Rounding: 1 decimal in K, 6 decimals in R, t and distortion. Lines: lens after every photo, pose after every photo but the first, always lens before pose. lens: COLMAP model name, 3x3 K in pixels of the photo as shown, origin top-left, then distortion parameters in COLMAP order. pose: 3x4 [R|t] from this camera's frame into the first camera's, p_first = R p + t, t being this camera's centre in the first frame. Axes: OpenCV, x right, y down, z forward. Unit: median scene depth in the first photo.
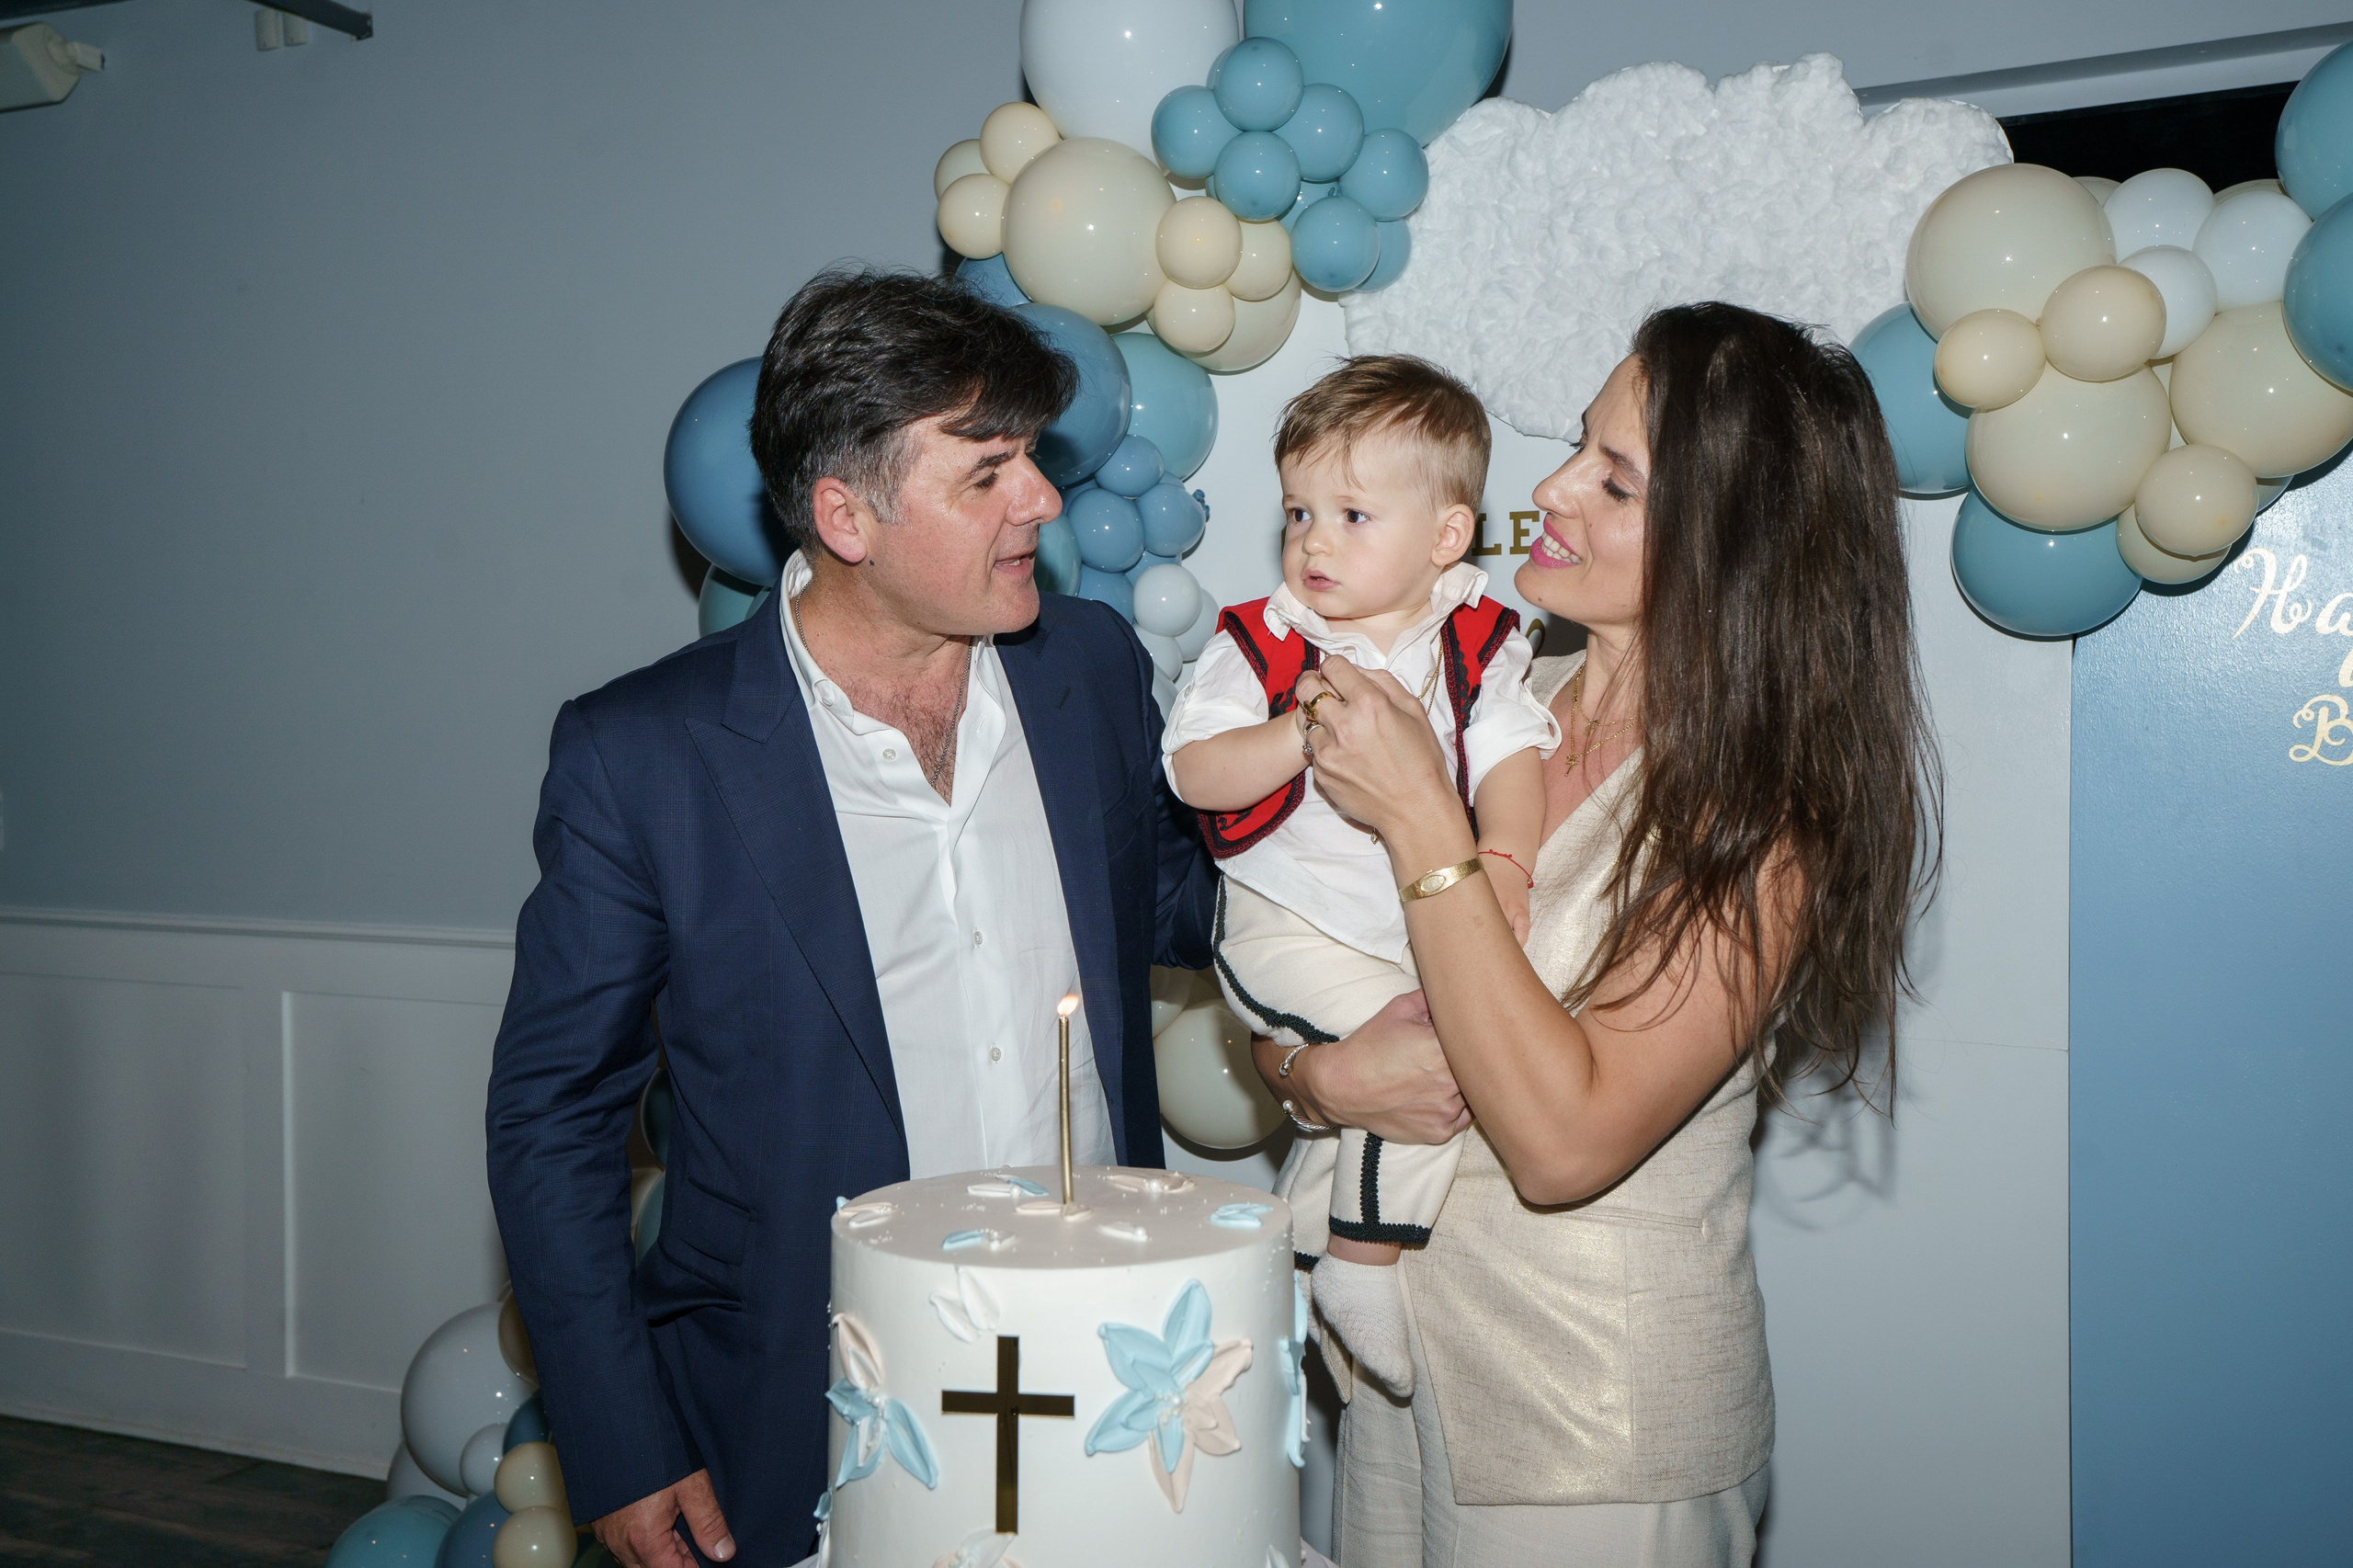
lens RADIAL K [[2249.2, 0, 1187.4], [0, 2249.2, 797.3], [0, 0, 1]] dist [0.051933, 0.000000]
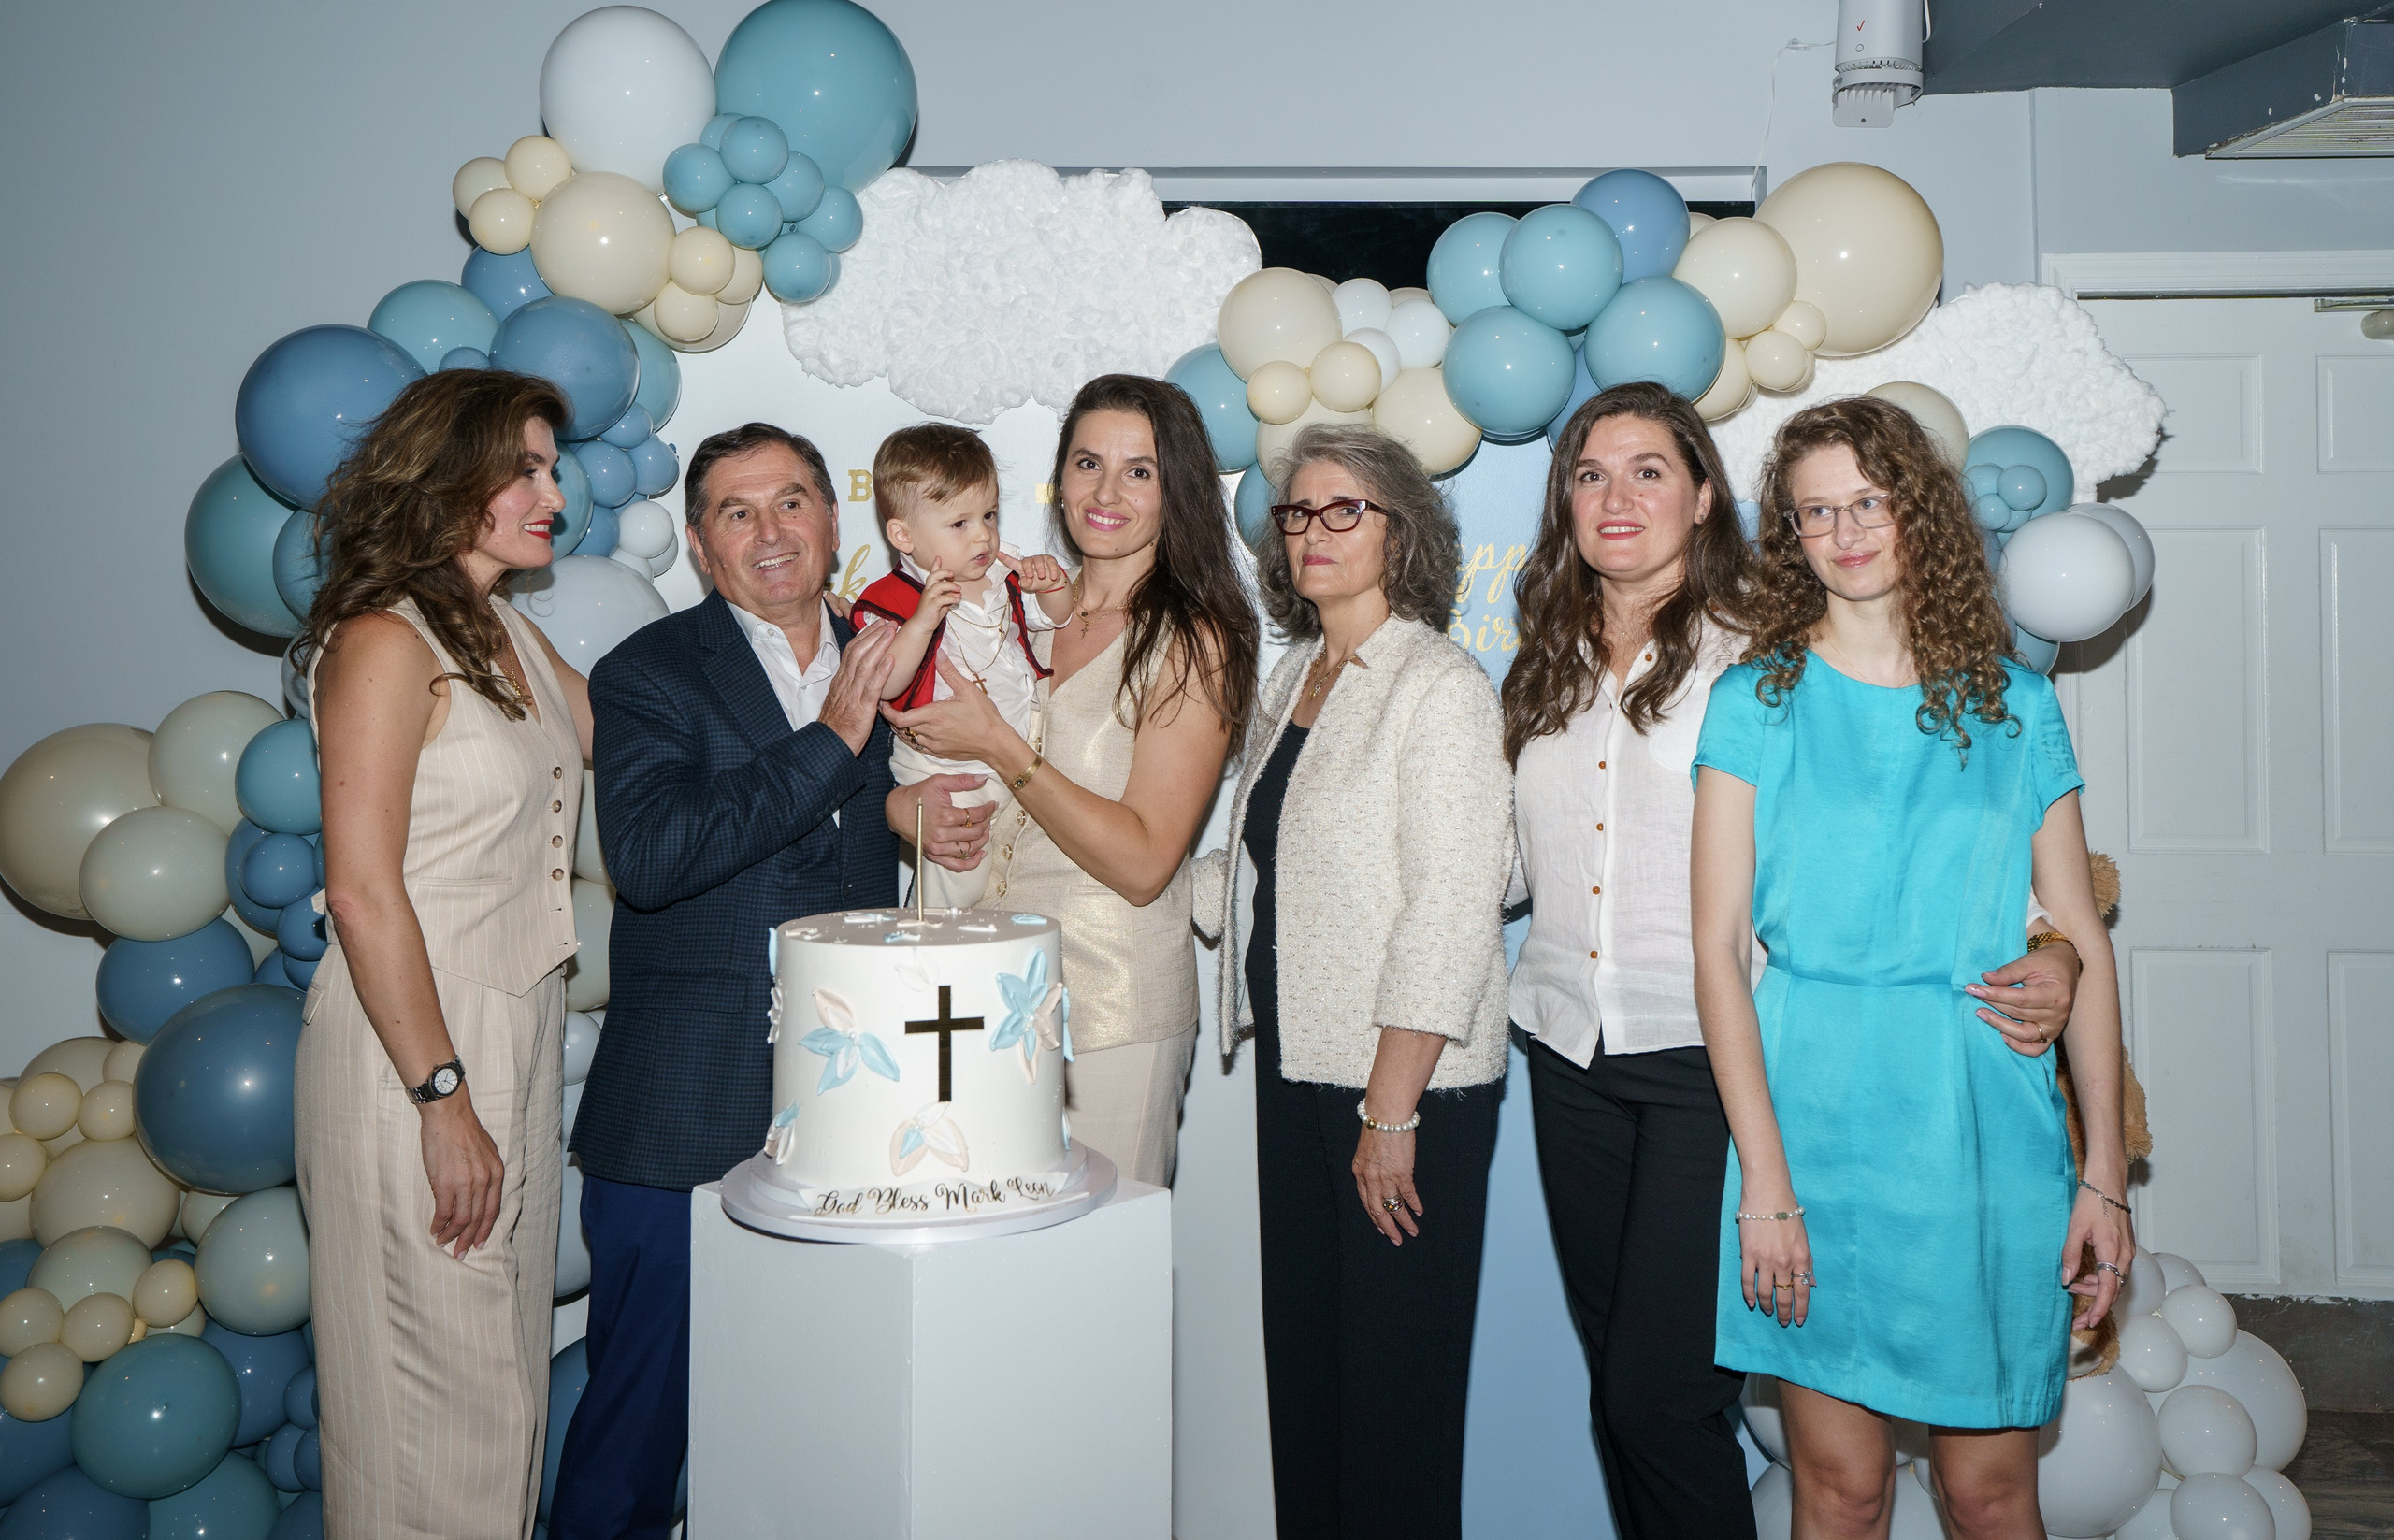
lens RADIAL K [[2209.3, 0, 1243.9], [0, 2209.3, 545.3], [0, 0, 1]] dist [-0.047889, 0.000000]
pose [[0.893943, 0.016606, 0.447873, -0.284684], [0.014096, 0.997777, -0.065130, 0.007915], [-0.447959, 0.064536, 0.891722, -0.276879]]
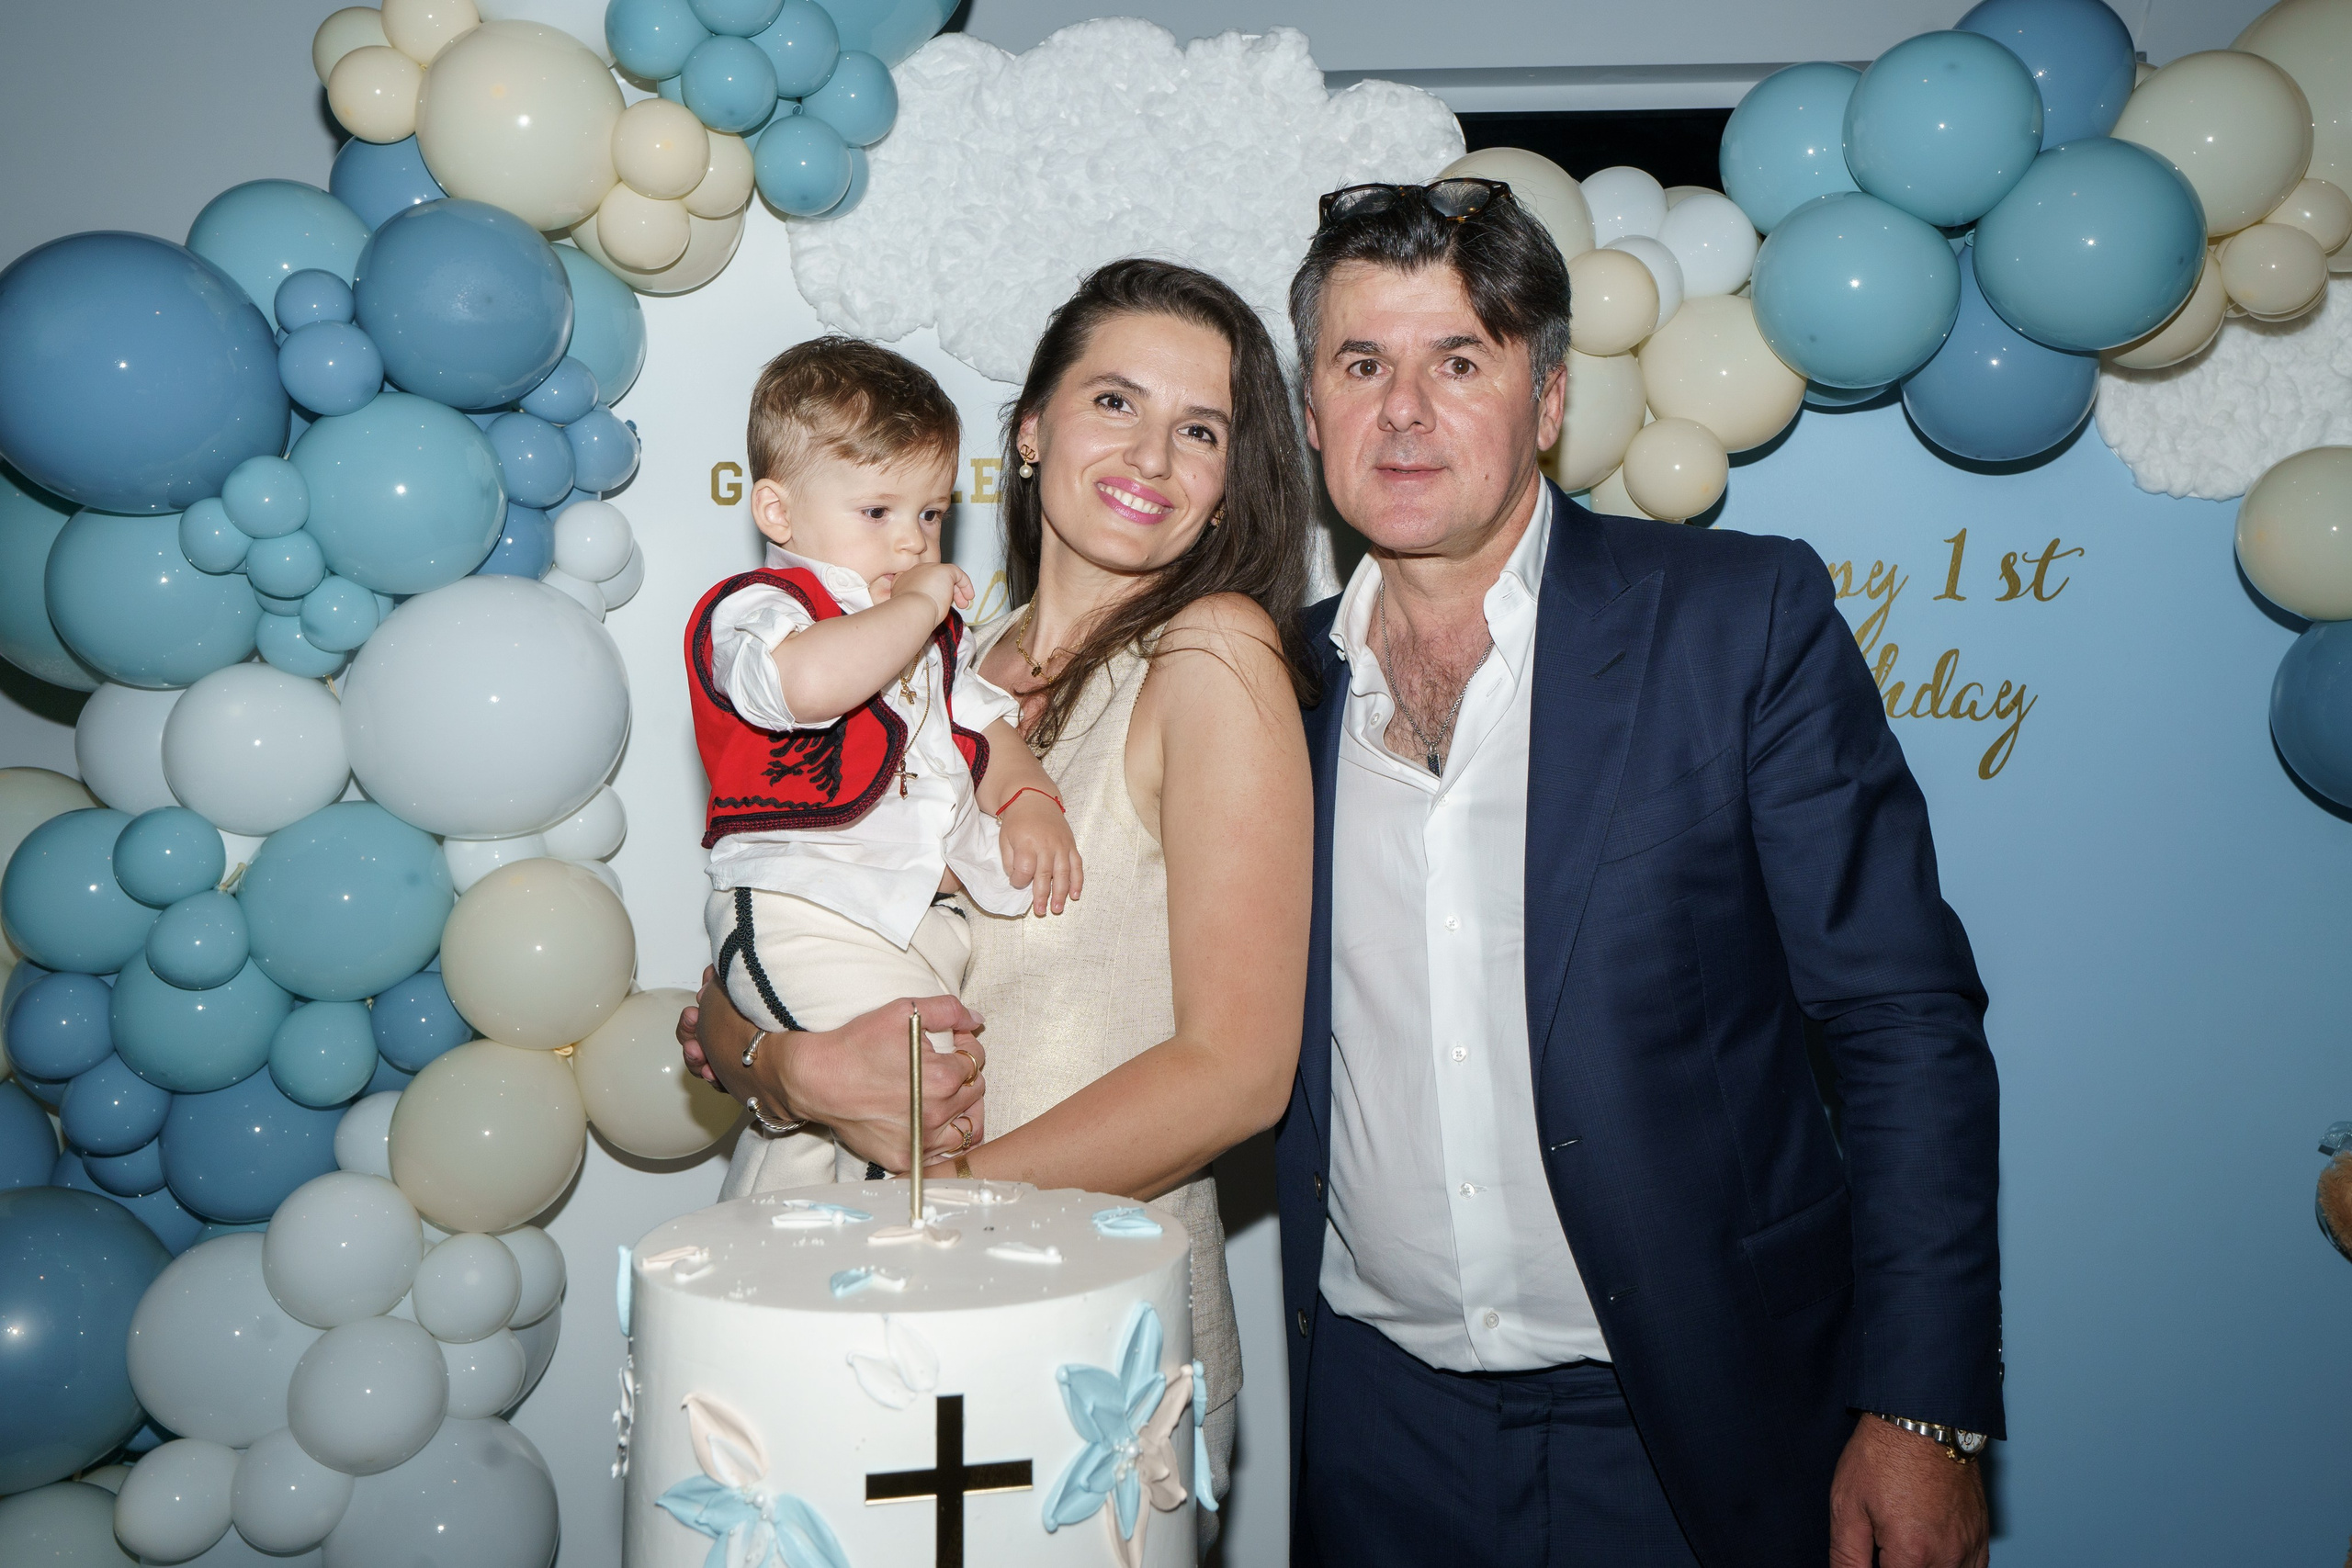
lens RADIAL K [[2248.0, 0, 1201.6], [0, 2248.0, 653.5], [0, 0, 1]] dist [0.051933, 0.000000]
pose [[0.923345, 0.008291, 0.383882, -0.142055], [0.010669, 0.998827, -0.047235, 0.003190], [-0.383823, 0.047710, 0.922173, 0.084718]]
